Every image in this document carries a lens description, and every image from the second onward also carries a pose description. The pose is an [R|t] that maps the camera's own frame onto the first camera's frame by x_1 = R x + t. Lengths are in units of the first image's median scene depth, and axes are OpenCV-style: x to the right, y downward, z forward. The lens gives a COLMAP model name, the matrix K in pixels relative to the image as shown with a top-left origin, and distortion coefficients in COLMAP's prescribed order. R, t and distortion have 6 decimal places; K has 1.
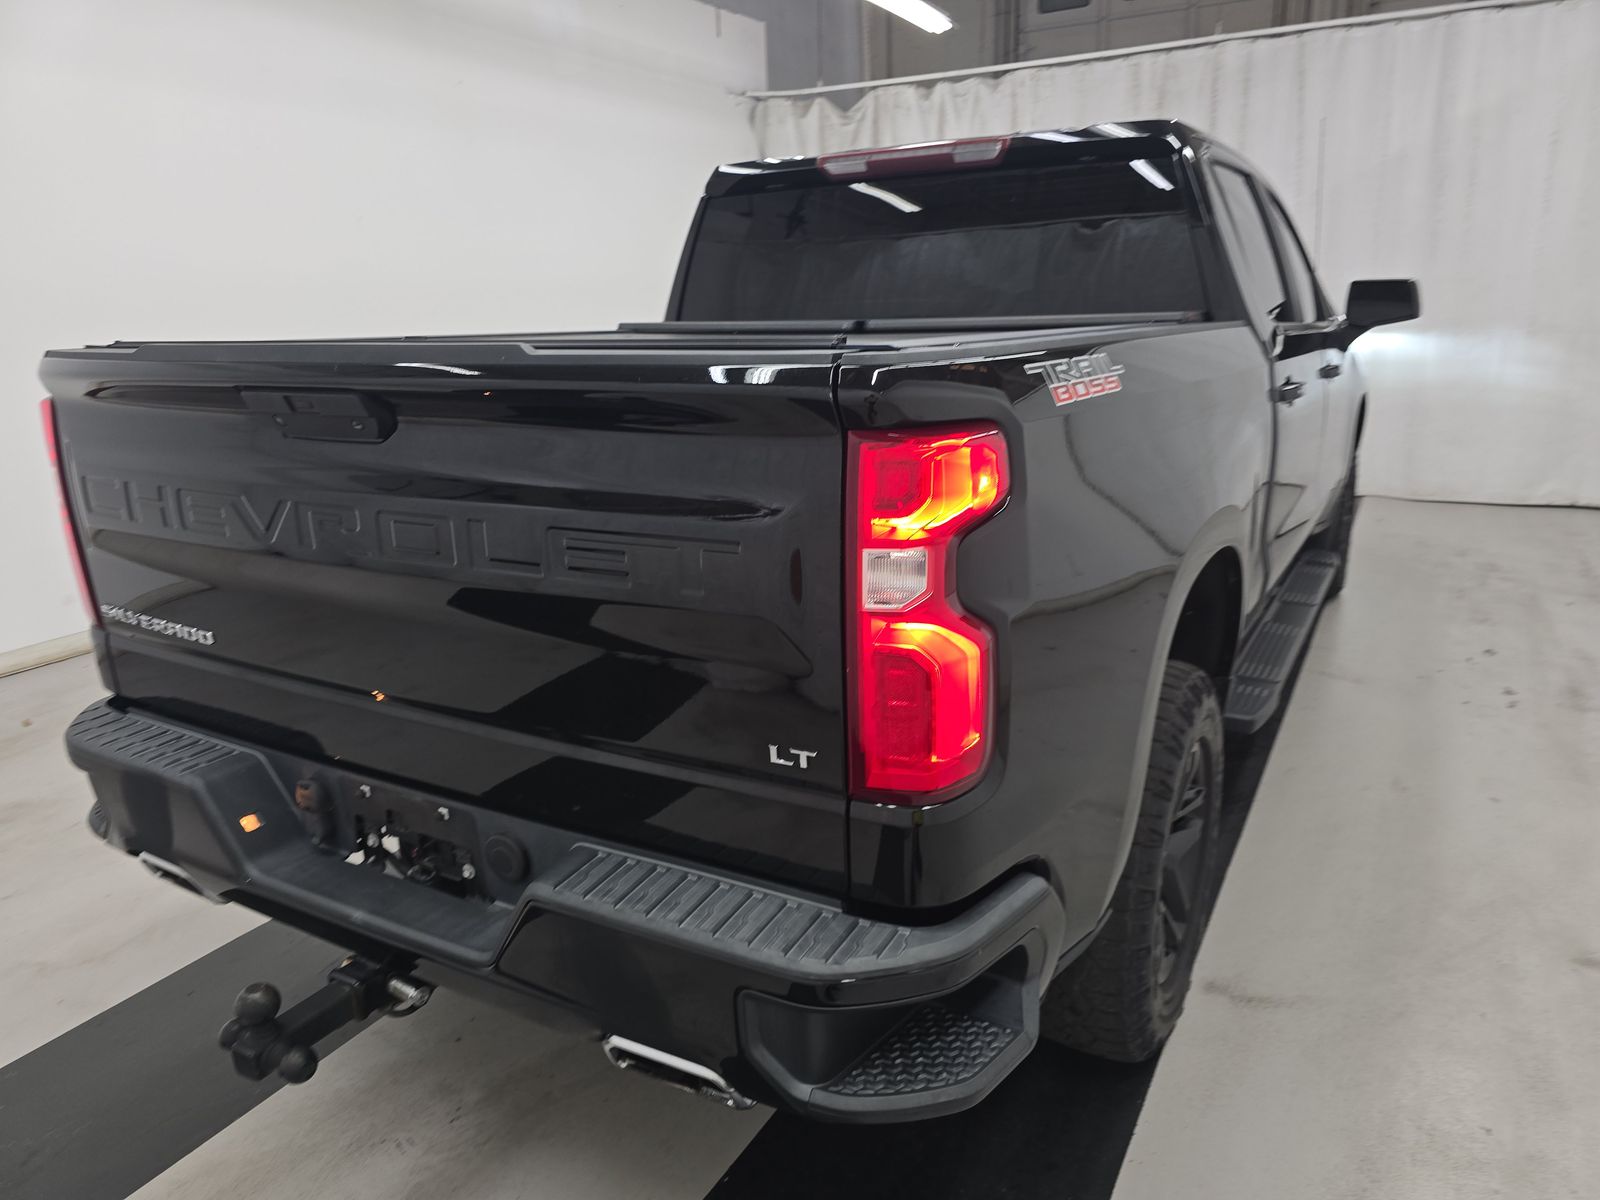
lens RADIAL K [[1089.1, 0, 800.0], [0, 1089.1, 600.0], [0, 0, 1]] dist [0.043227, -0.039618]
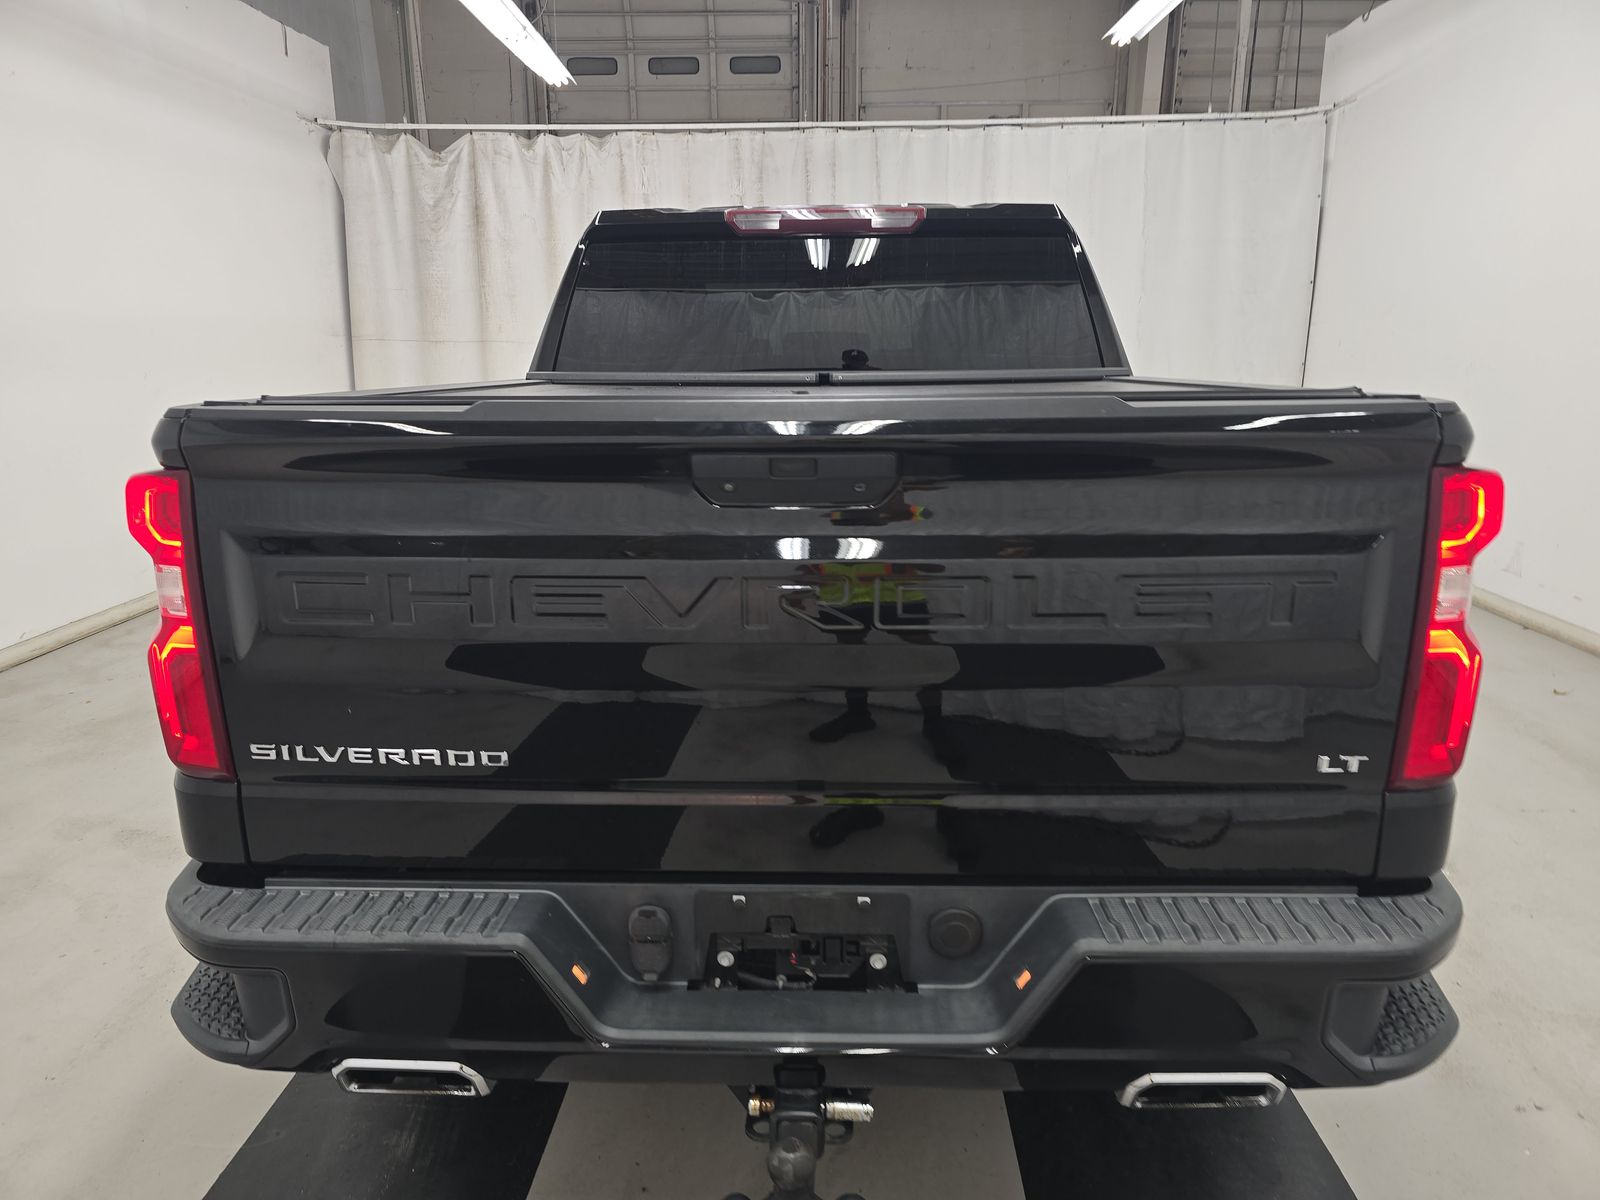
lens RADIAL K [[1077.8, 0, 806.2], [0, 1077.8, 602.7], [0, 0, 1]] dist [0.051525, -0.044824]
pose [[0.883734, -0.090325, 0.459191, -0.304476], [0.108340, 0.994029, -0.012976, -0.019704], [-0.455277, 0.061216, 0.888243, 0.078661]]
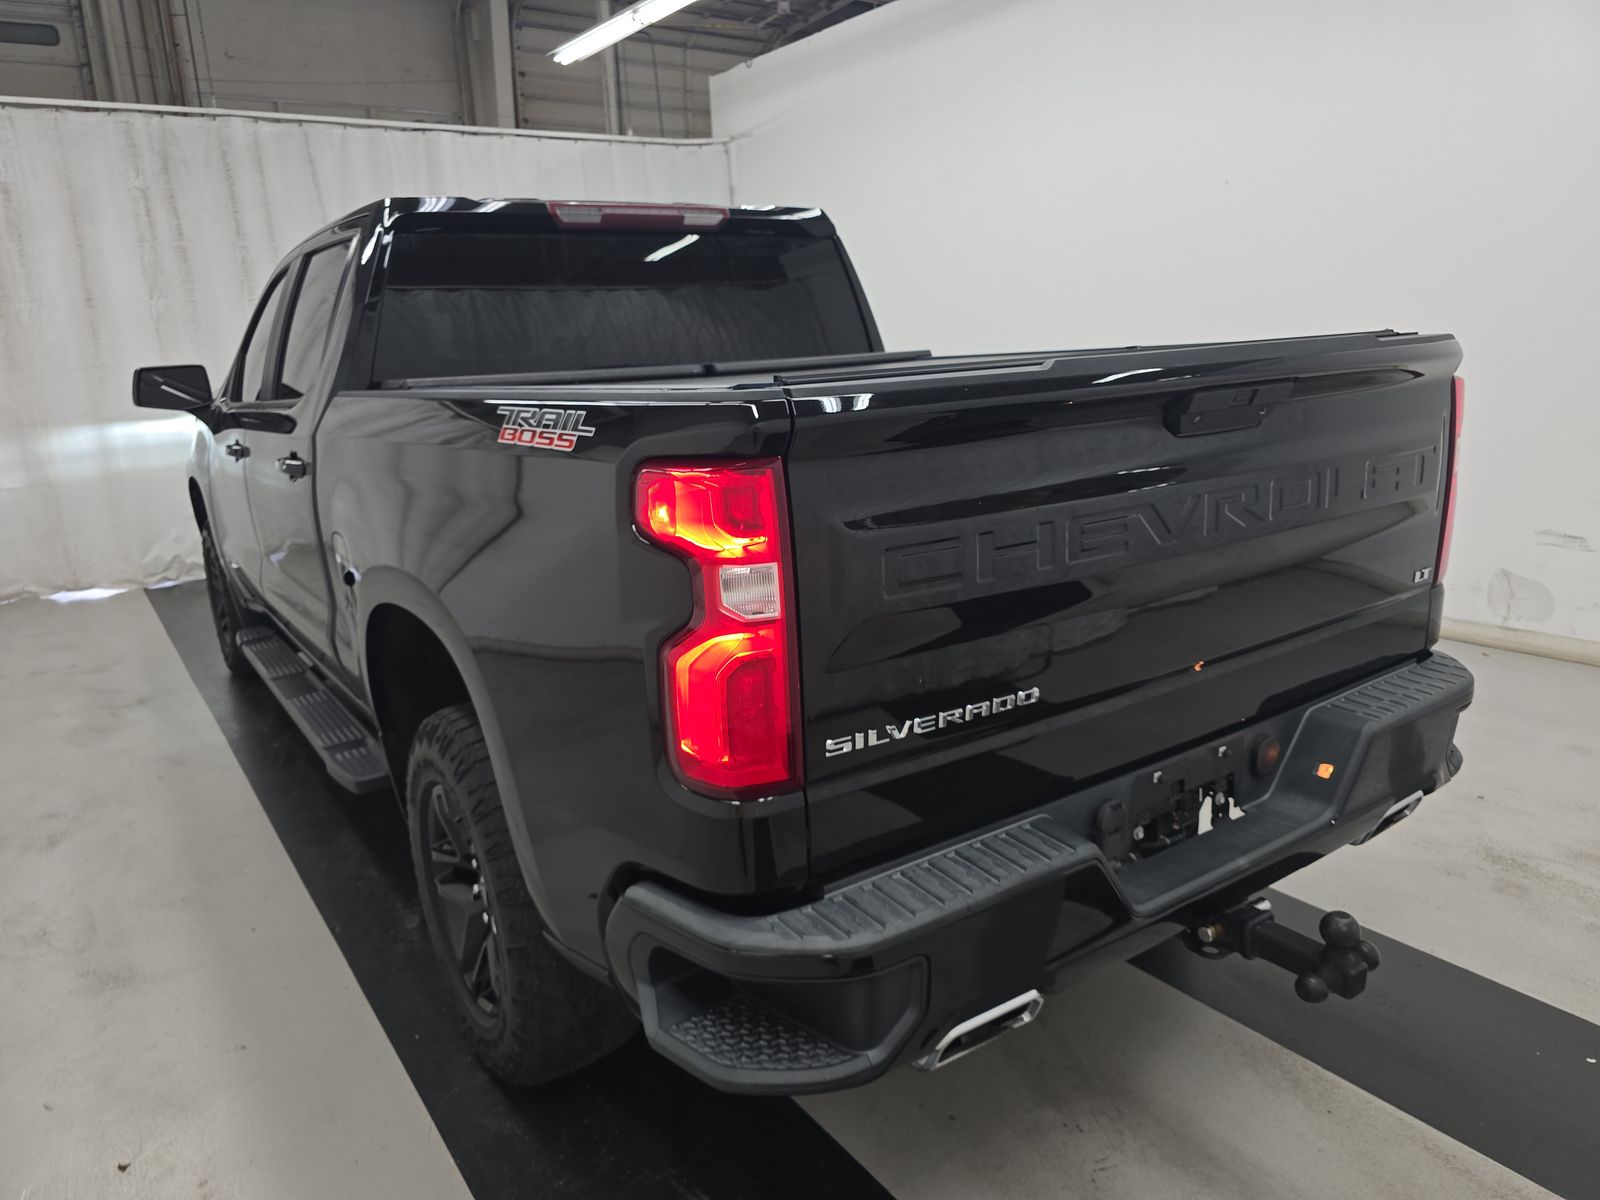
lens RADIAL K [[1089.1, 0, 800.0], [0, 1089.1, 600.0], [0, 0, 1]] dist [0.043227, -0.039618]
pose [[0.434243, -0.205153, 0.877123, -0.597292], [0.273654, 0.957745, 0.088530, -0.072352], [-0.858223, 0.201585, 0.472035, 0.321317]]
